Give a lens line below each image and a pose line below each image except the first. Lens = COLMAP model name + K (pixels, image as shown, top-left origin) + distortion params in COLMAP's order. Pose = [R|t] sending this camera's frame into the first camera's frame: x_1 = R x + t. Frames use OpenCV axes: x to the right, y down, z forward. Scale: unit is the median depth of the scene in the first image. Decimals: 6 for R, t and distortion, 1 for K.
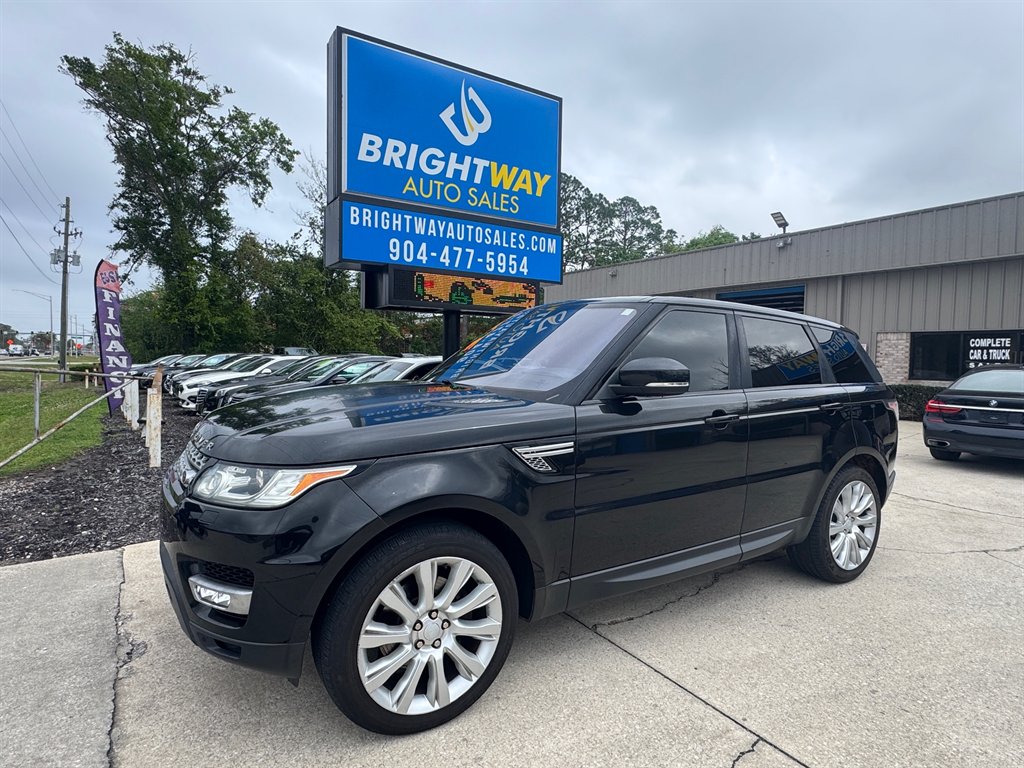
lens RADIAL K [[533.6, 0, 513.1], [0, 533.6, 381.3], [0, 0, 1]] dist [-0.001780, 0.001434]
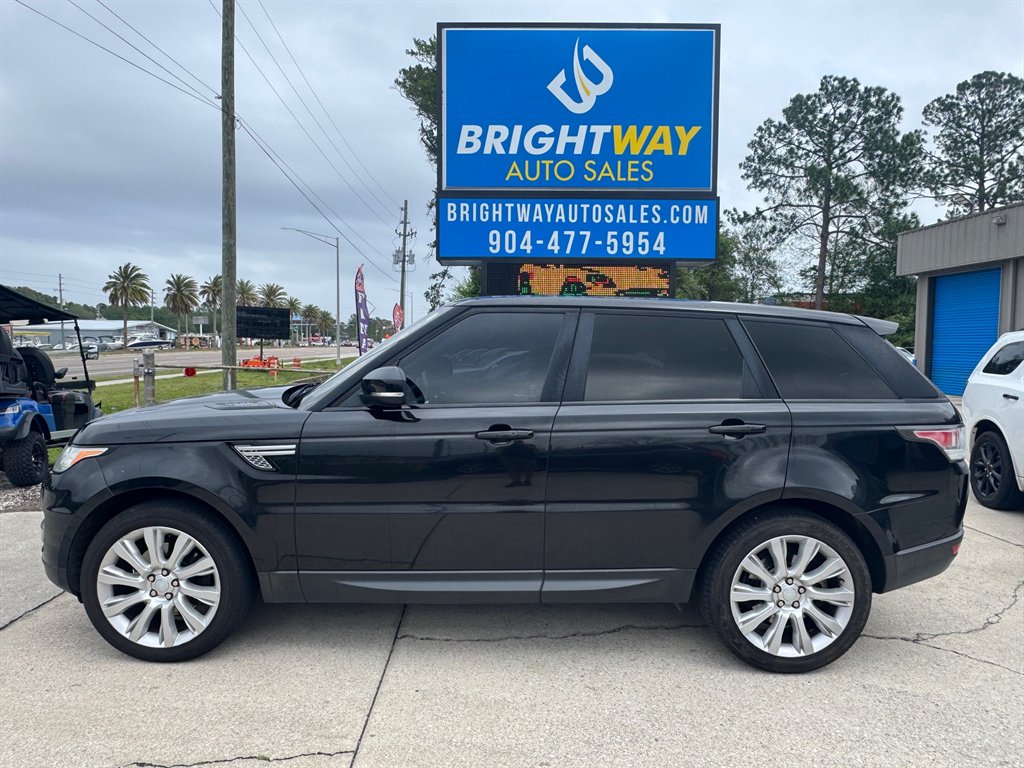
lens RADIAL K [[639.9, 0, 509.3], [0, 639.9, 384.3], [0, 0, 1]] dist [-0.002505, 0.001302]
pose [[0.862012, 0.020953, -0.506454, 0.364183], [-0.015424, 0.999767, 0.015110, -0.011373], [0.506653, -0.005213, 0.862134, 0.032297]]
